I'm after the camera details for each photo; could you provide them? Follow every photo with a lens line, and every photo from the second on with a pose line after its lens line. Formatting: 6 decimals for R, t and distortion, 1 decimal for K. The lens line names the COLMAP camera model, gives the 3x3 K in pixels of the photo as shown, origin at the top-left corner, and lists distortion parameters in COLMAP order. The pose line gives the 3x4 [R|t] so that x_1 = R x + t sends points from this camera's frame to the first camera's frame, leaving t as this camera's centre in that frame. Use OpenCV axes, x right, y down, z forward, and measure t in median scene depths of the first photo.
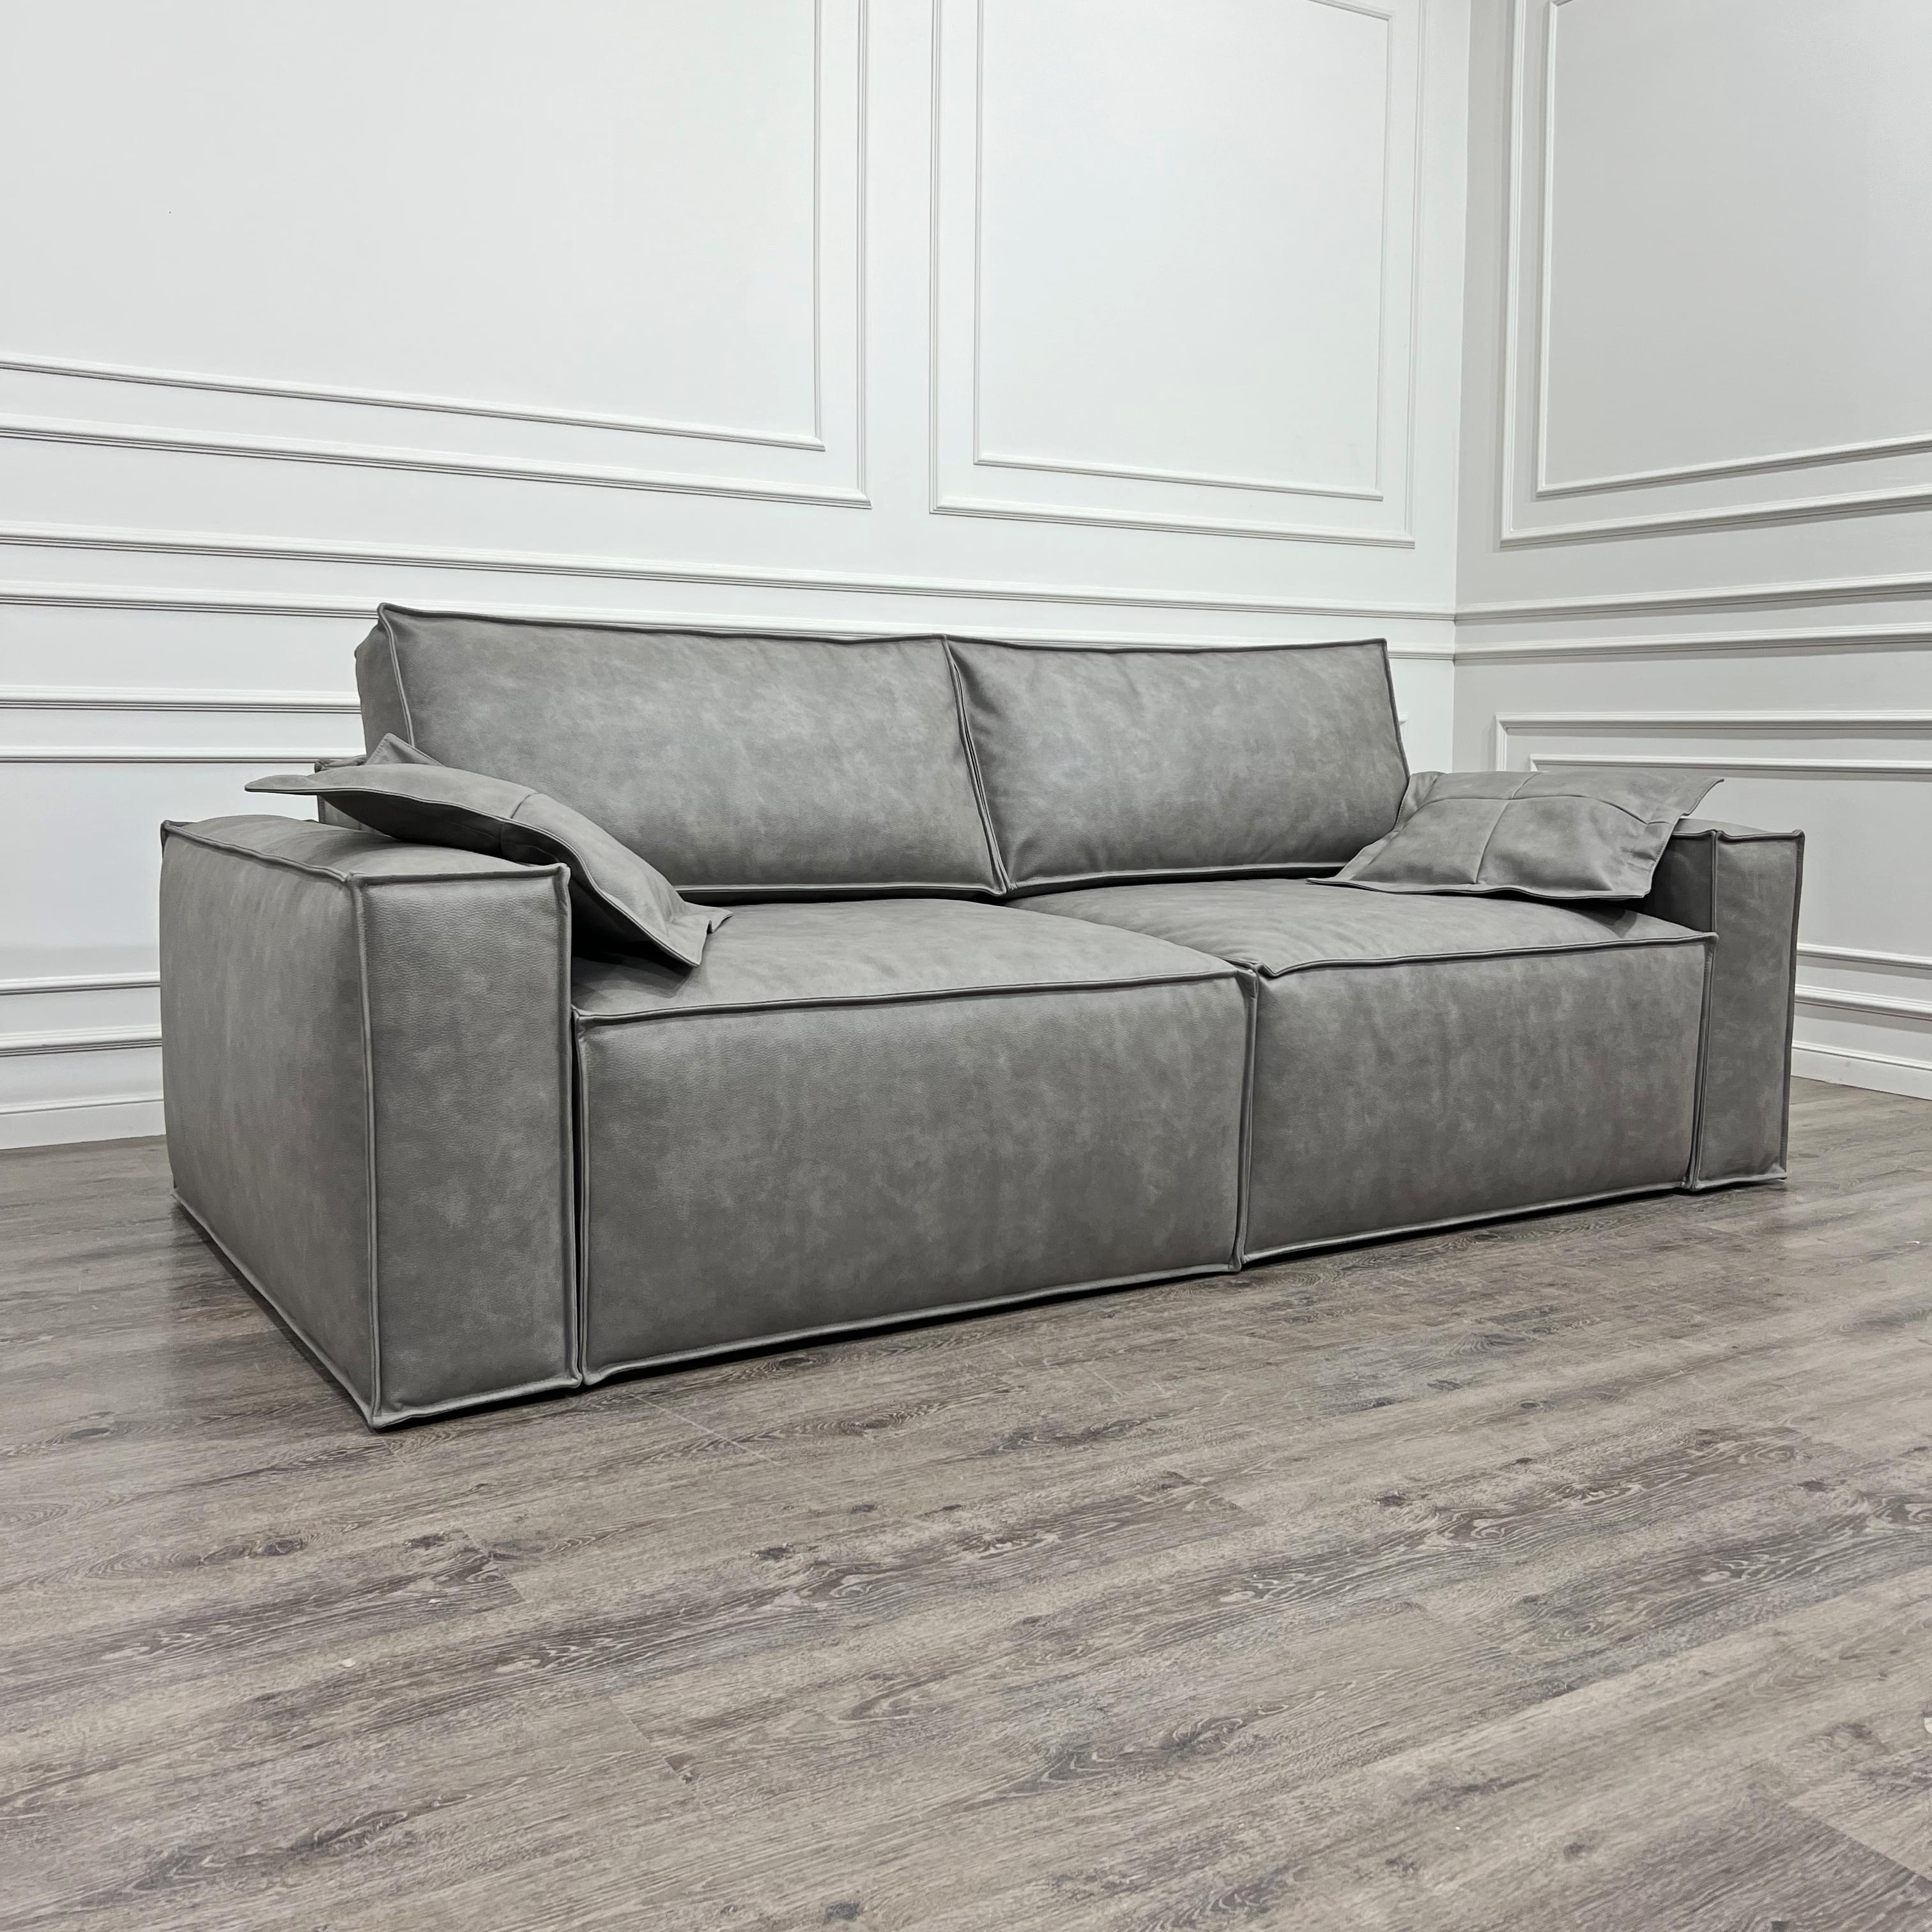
lens RADIAL K [[1959.7, 0, 951.2], [0, 1959.7, 873.6], [0, 0, 1]] dist [0.010073, 0.000000]
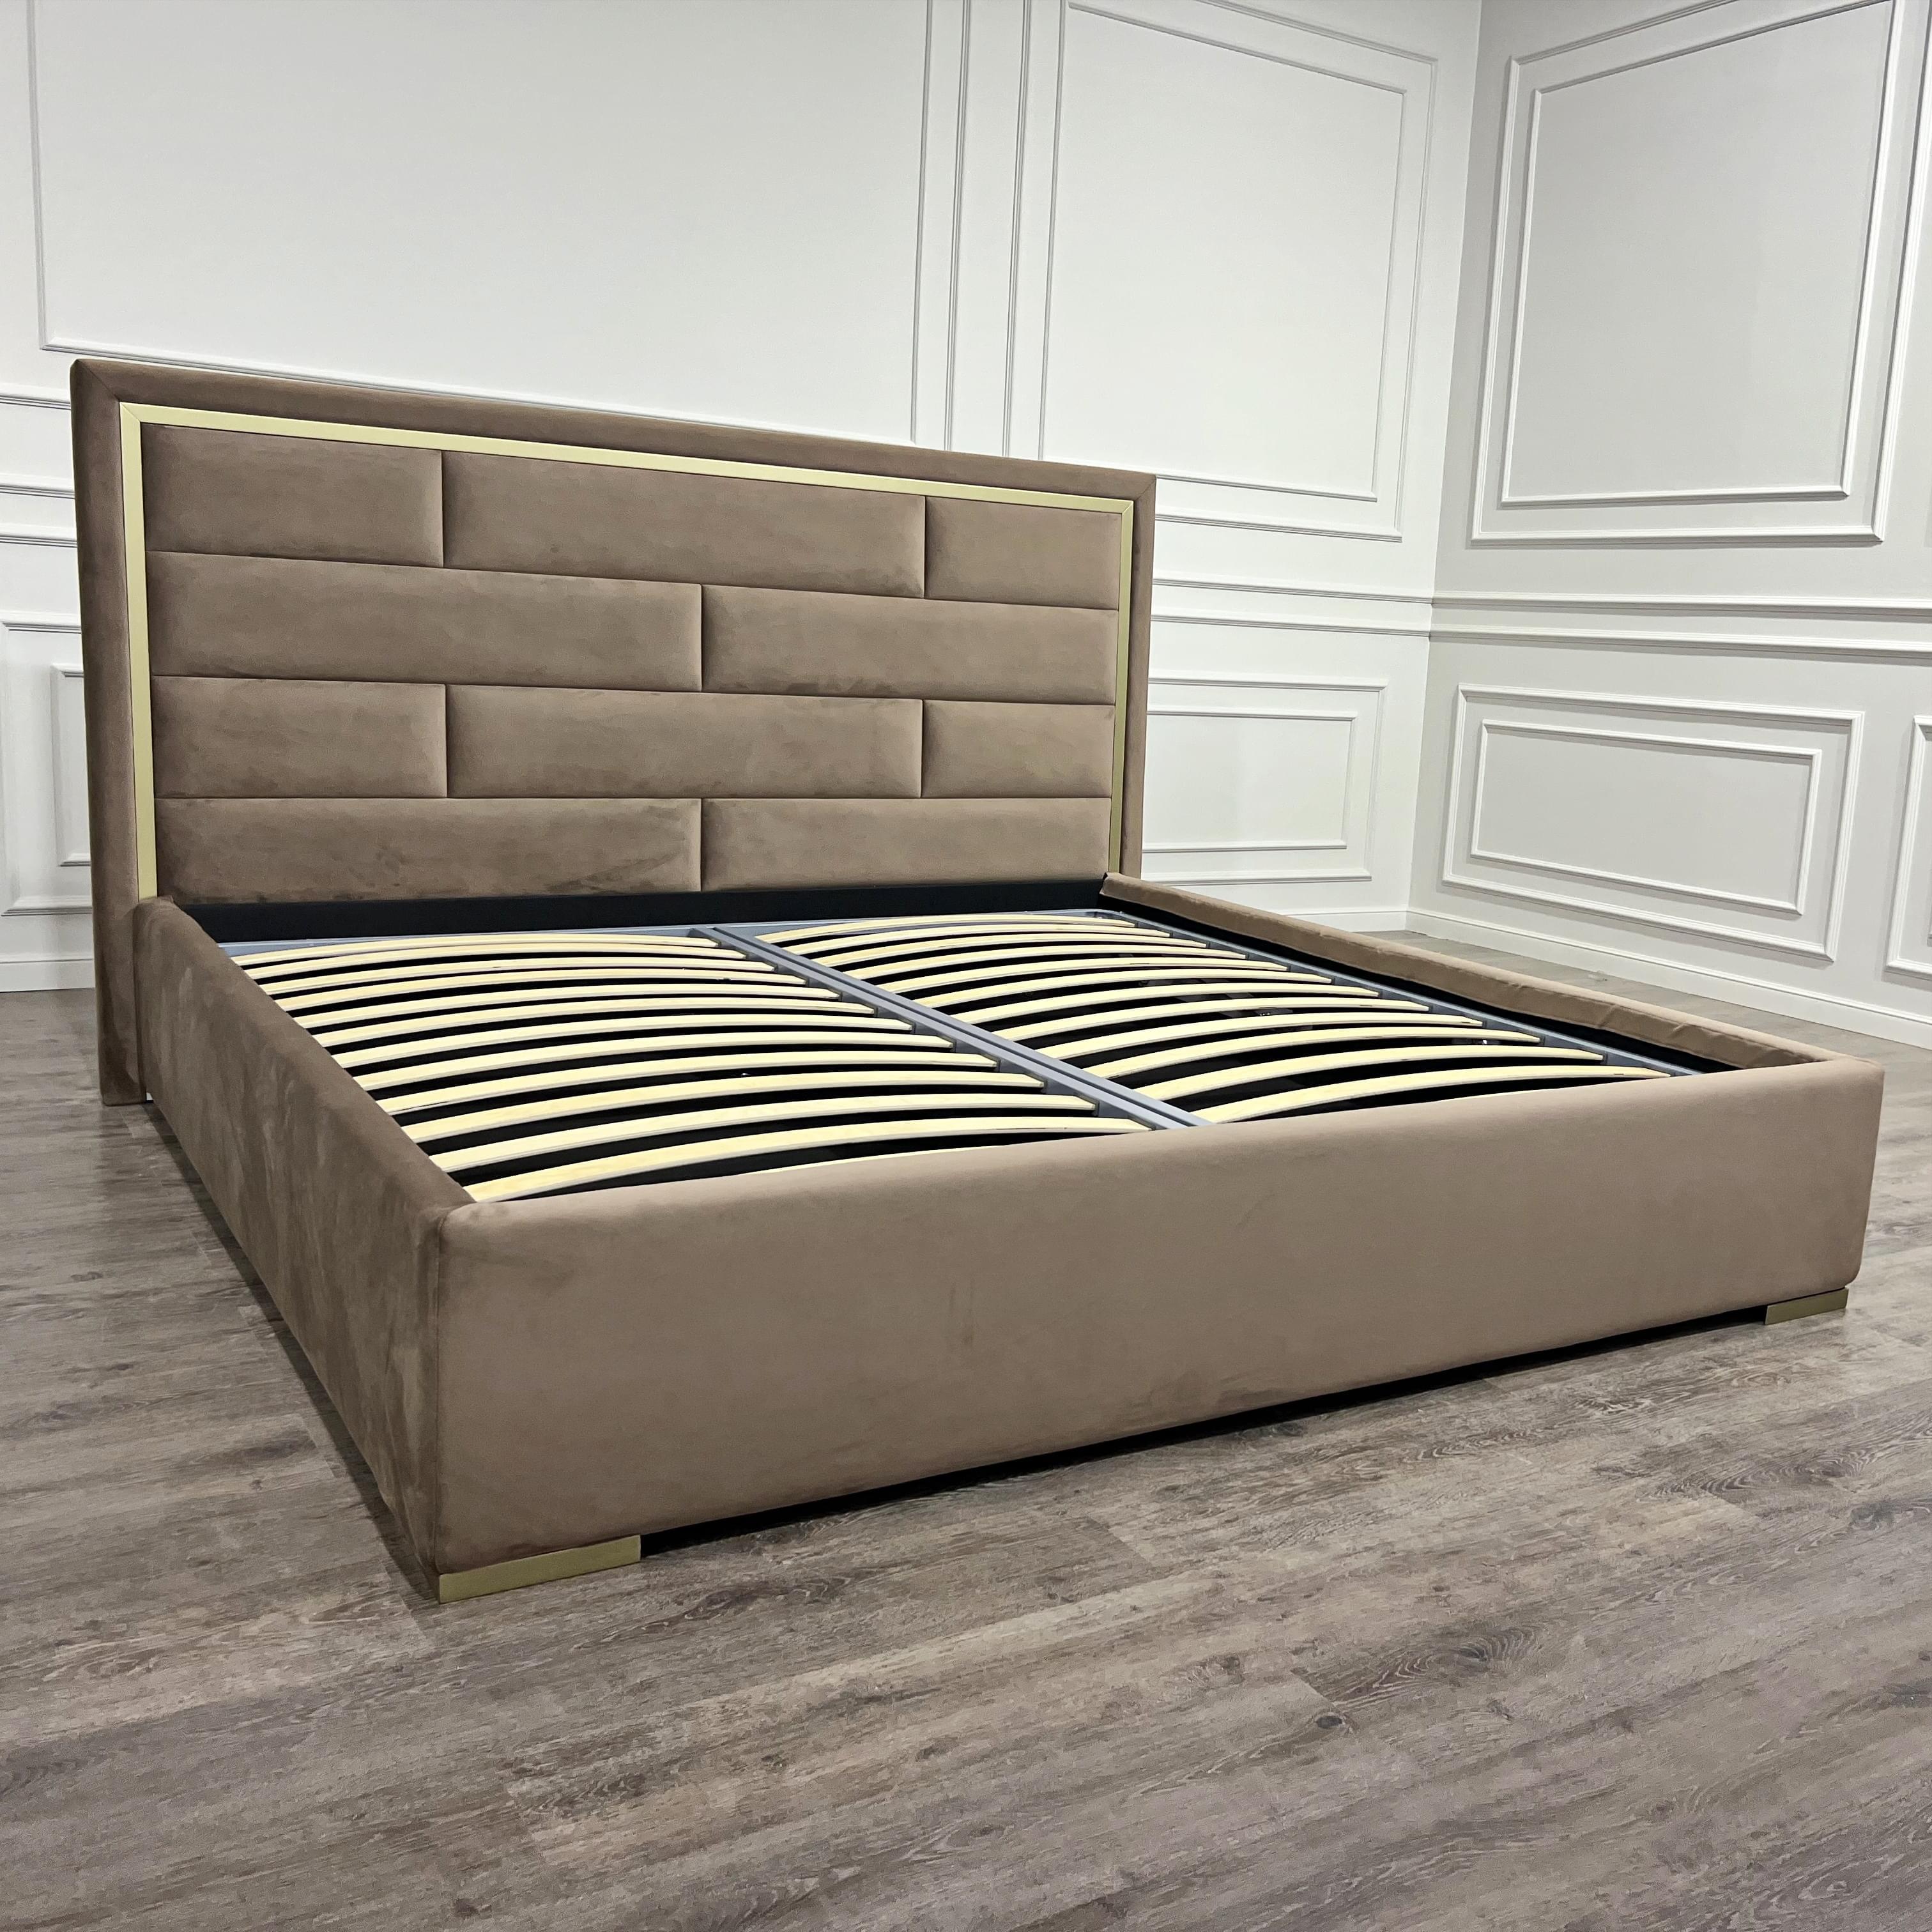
lens RADIAL K [[1959.7, 0, 1053.0], [0, 1959.7, 955.1], [0, 0, 1]] dist [0.010073, 0.000000]
pose [[0.998803, 0.043041, 0.023232, 0.012202], [-0.045037, 0.994589, 0.093621, -0.044000], [-0.019077, -0.094555, 0.995337, -0.606458]]
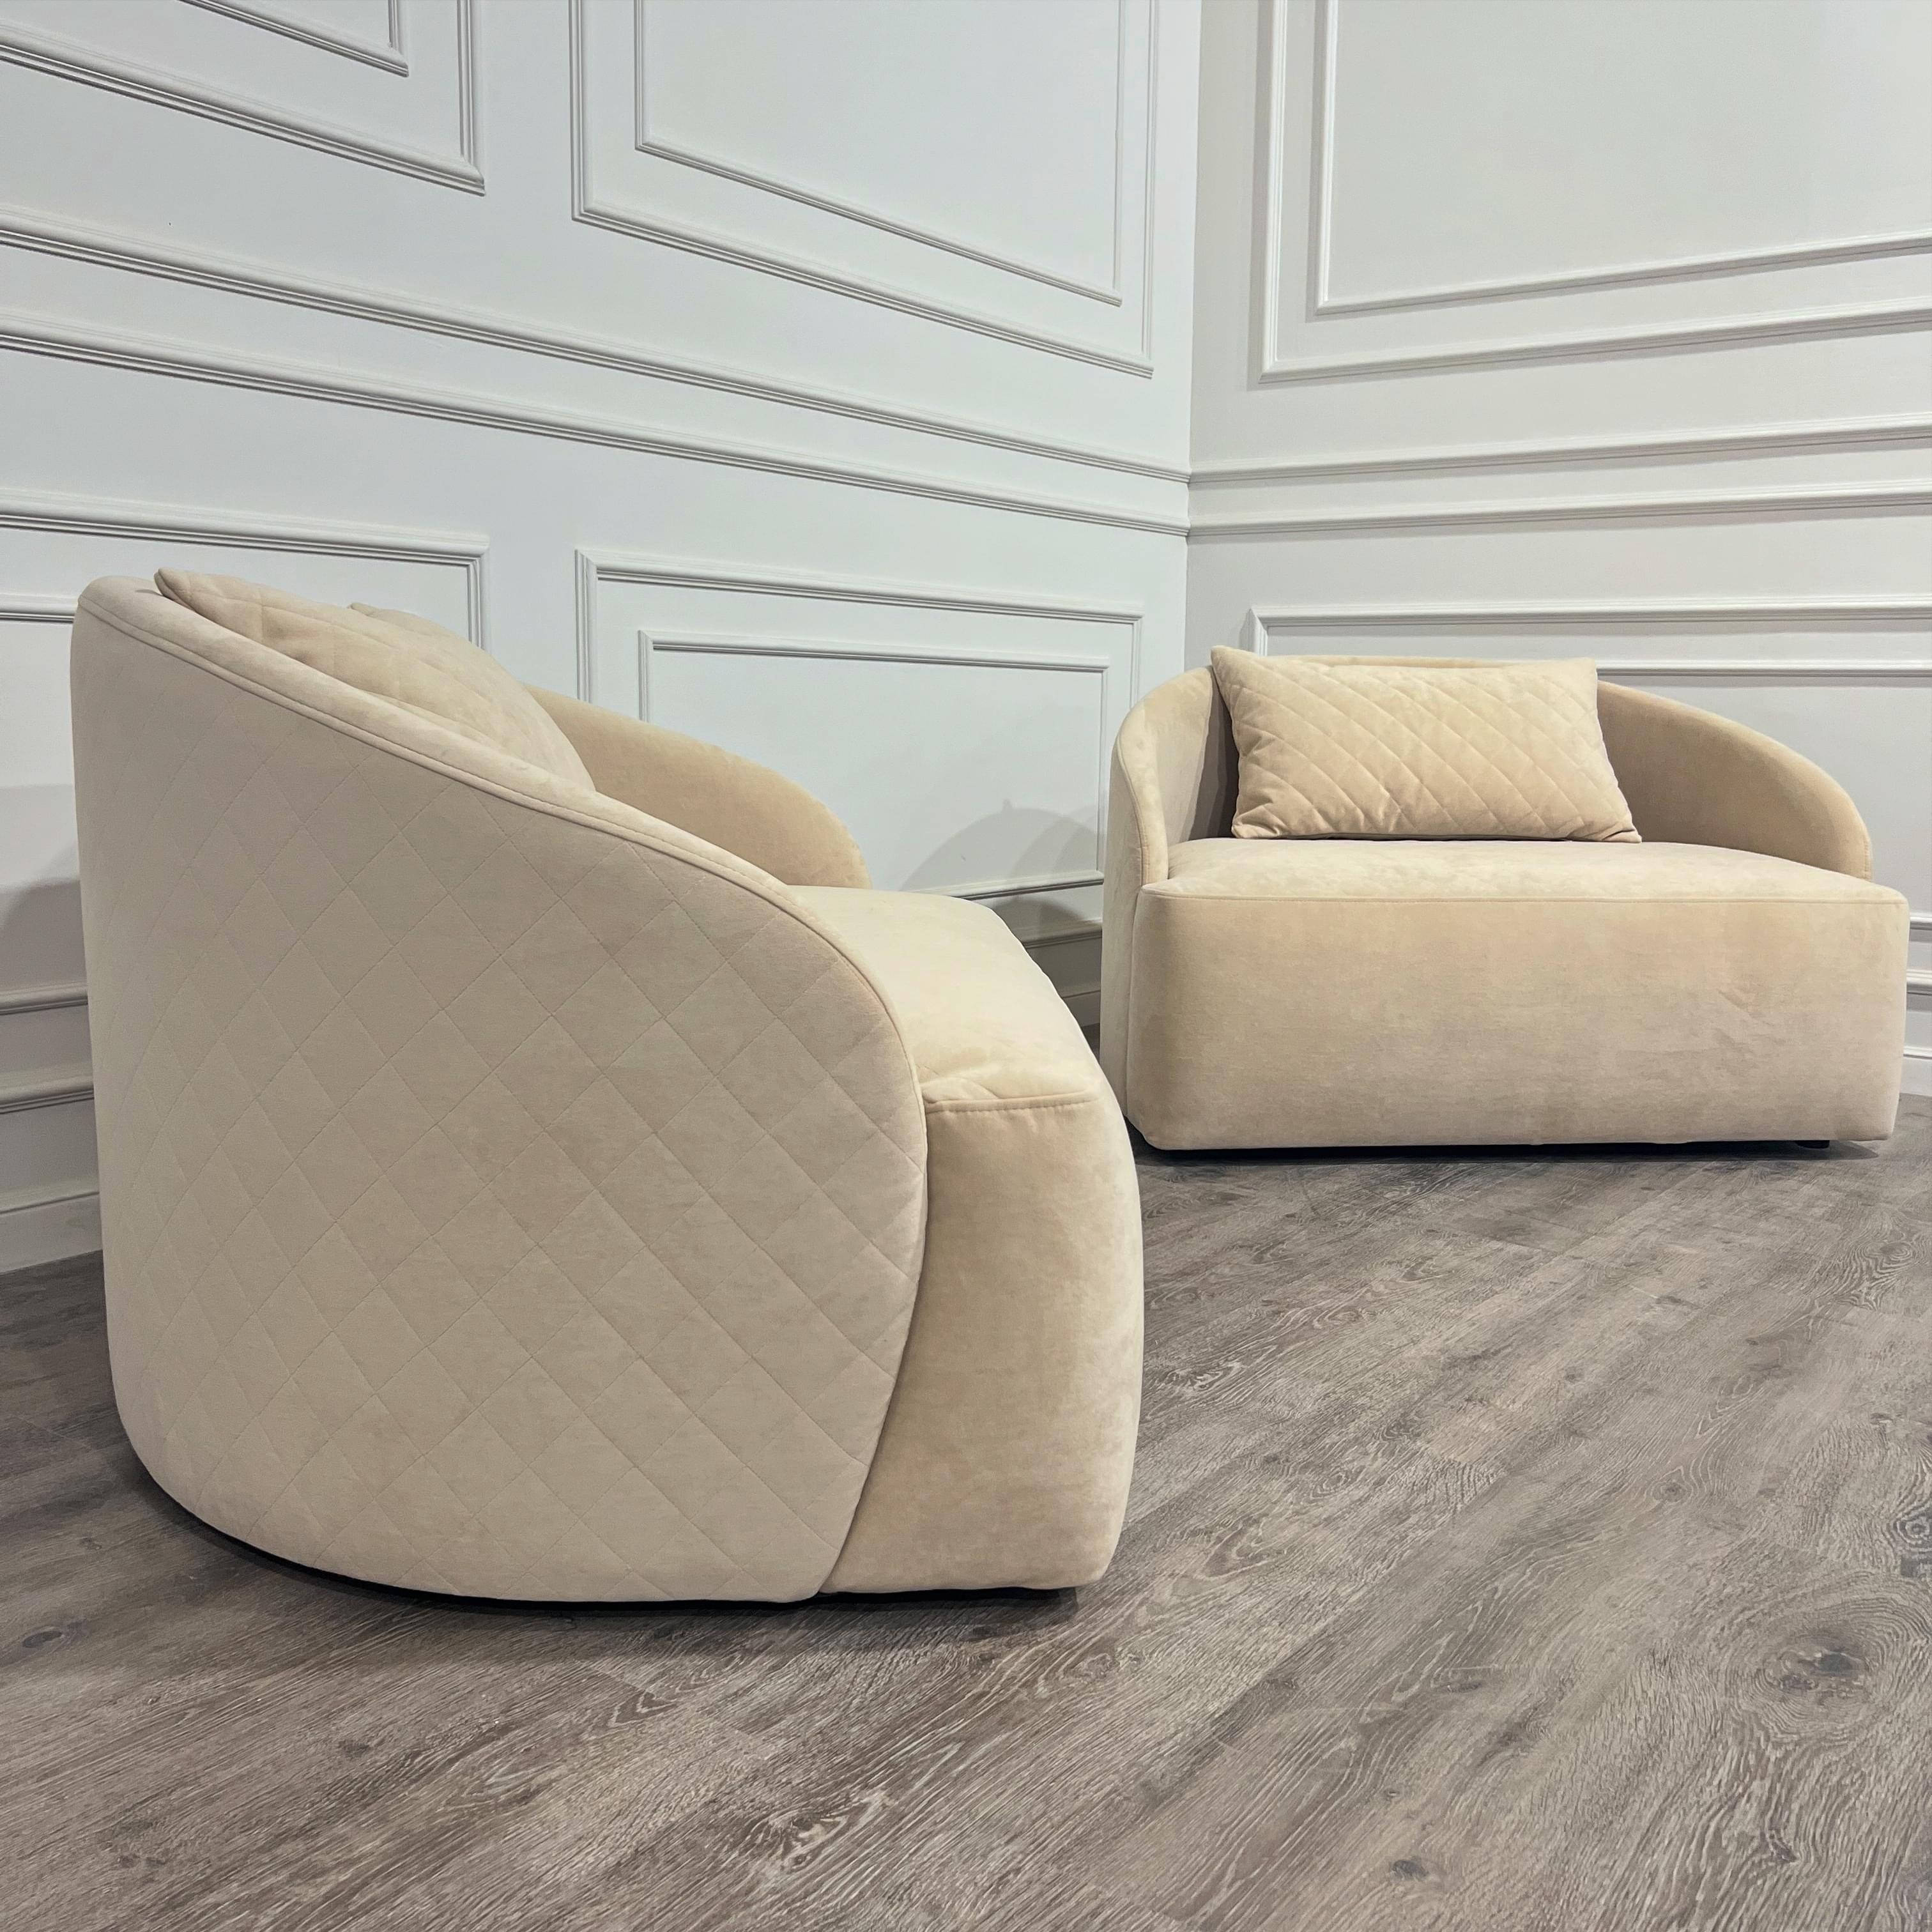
lens RADIAL K [[1959.7, 0, 977.6], [0, 1959.7, 934.1], [0, 0, 1]] dist [0.010073, 0.000000]
pose [[0.921011, -0.037476, 0.387730, -0.315852], [0.017456, 0.998332, 0.055029, 0.002933], [-0.389145, -0.043914, 0.920129, 0.916747]]
